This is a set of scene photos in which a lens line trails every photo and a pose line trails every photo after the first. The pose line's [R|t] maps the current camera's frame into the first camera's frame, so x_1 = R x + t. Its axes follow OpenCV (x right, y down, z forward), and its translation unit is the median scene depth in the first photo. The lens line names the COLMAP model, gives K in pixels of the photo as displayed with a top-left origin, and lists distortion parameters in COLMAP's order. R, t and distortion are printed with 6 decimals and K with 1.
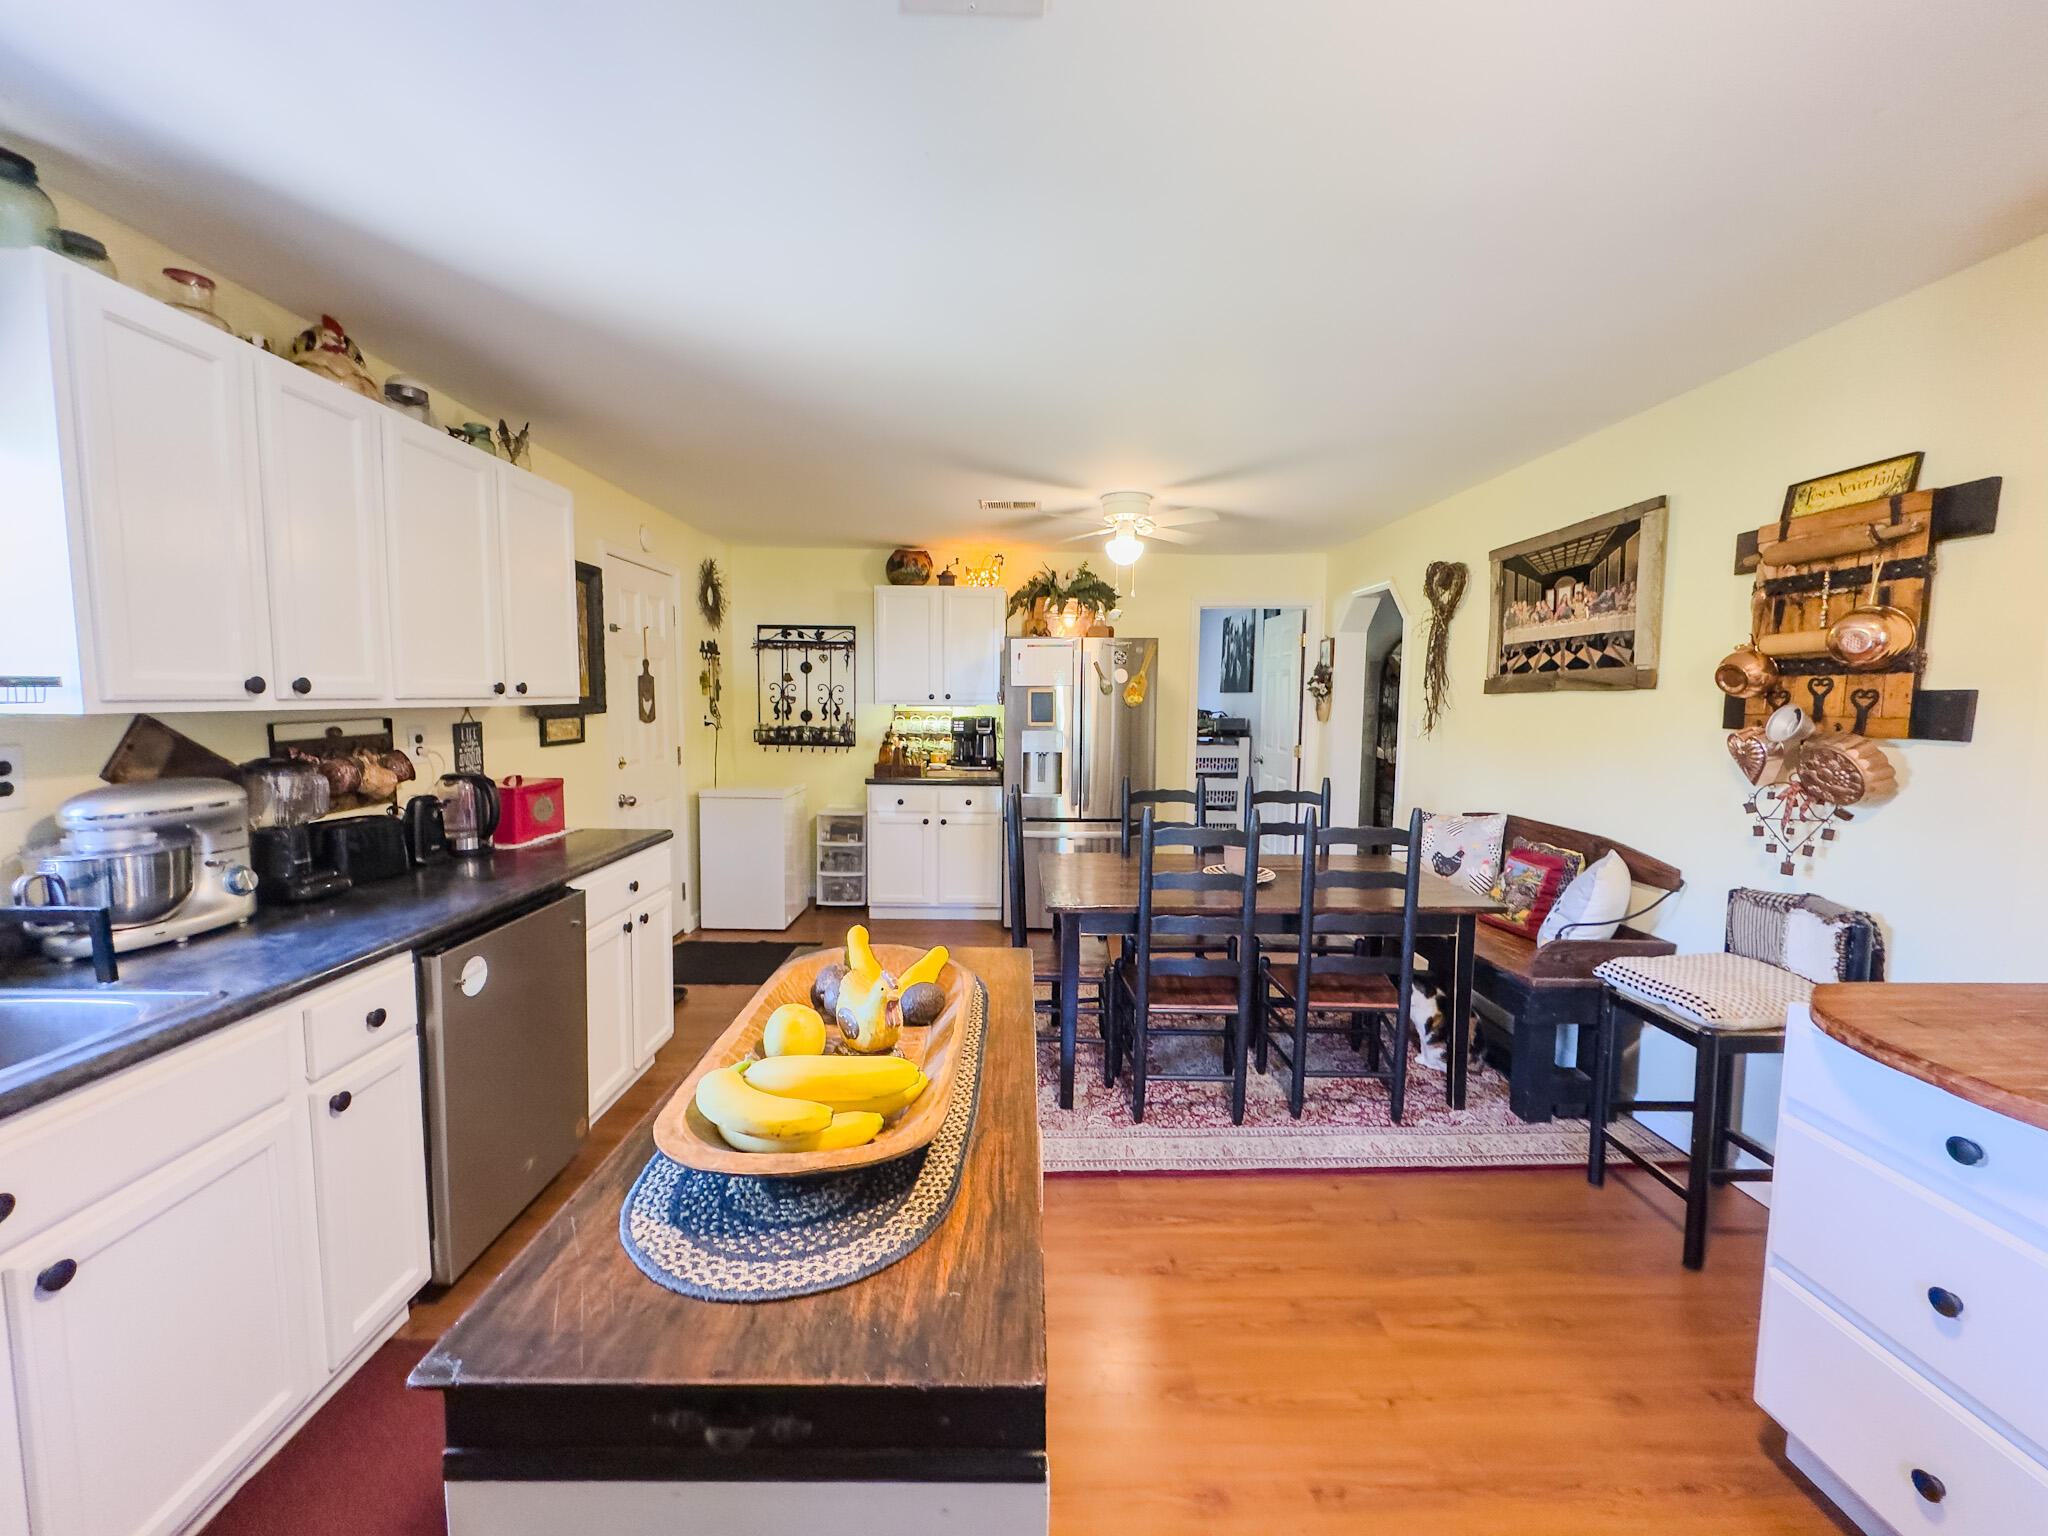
lens RADIAL K [[818.9, 0, 1024.3], [0, 818.9, 760.2], [0, 0, 1]] dist [-0.001261, 0.000372]
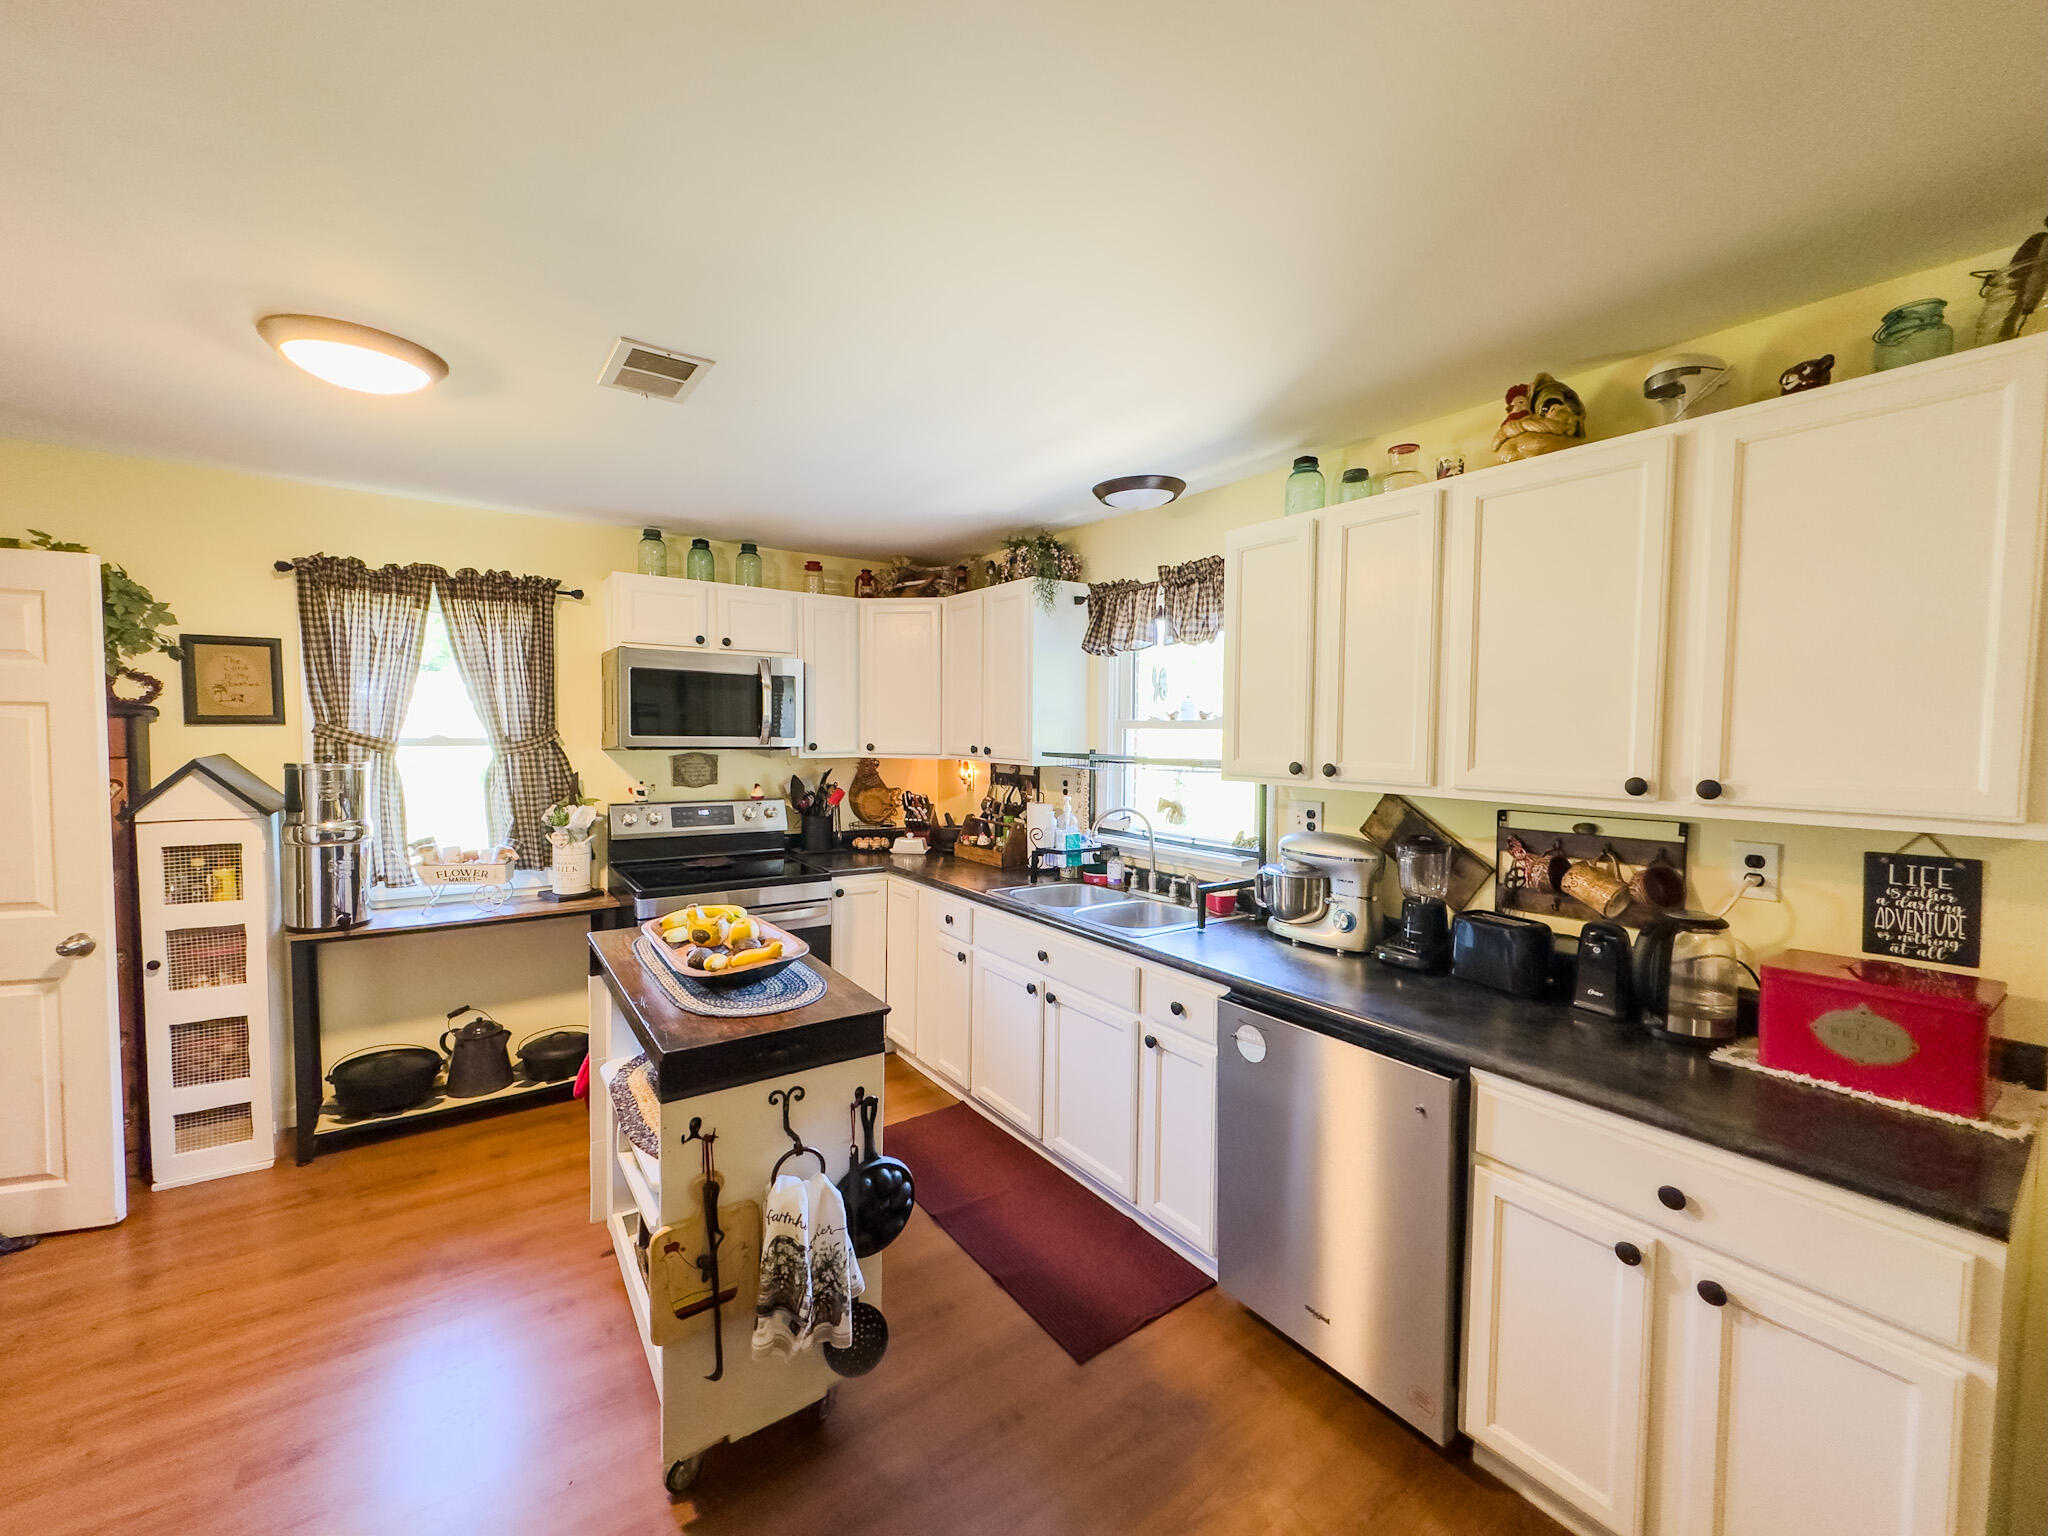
lens RADIAL K [[818.9, 0, 1024.0], [0, 818.9, 771.3], [0, 0, 1]] dist [-0.001261, 0.000372]
pose [[-0.823239, 0.010389, -0.567600, 0.147750], [-0.063435, 0.991887, 0.110160, -0.160507], [0.564140, 0.126694, -0.815901, 1.433813]]
